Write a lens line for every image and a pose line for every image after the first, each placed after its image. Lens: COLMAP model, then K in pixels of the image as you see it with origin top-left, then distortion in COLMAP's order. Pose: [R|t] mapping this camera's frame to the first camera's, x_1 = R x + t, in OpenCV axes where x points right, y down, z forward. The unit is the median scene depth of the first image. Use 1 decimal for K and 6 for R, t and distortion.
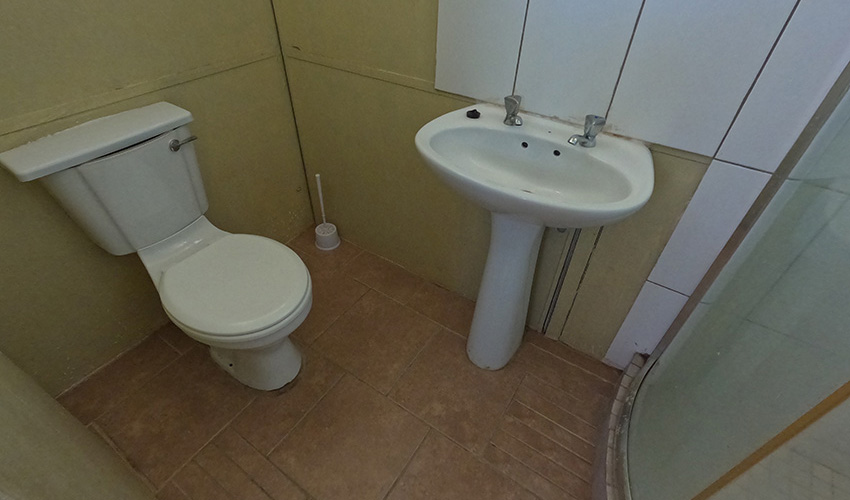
lens RADIAL K [[401.8, 0, 425.0], [0, 401.8, 250.0], [0, 0, 1]] dist [-0.004901, -0.000559]
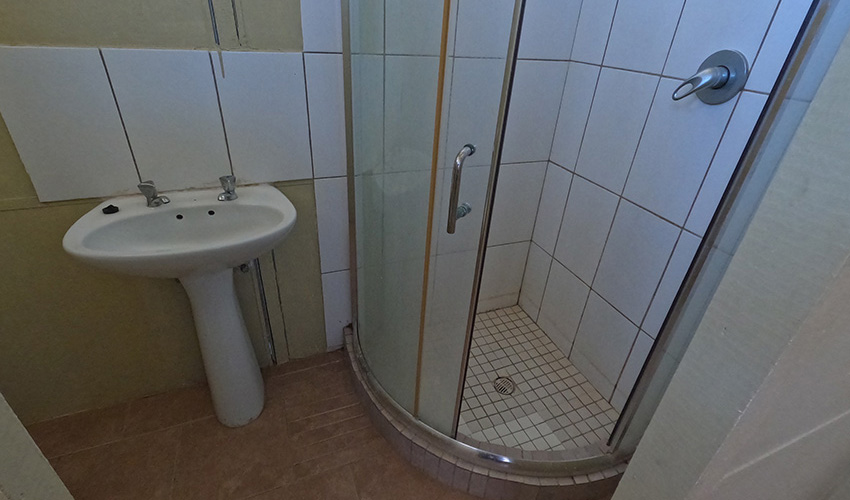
lens RADIAL K [[401.8, 0, 425.0], [0, 401.8, 250.0], [0, 0, 1]] dist [-0.004901, -0.000559]
pose [[0.559232, -0.407434, 0.721981, -0.217366], [0.508546, 0.856384, 0.089372, 0.069601], [-0.654706, 0.317181, 0.686116, -0.202790]]
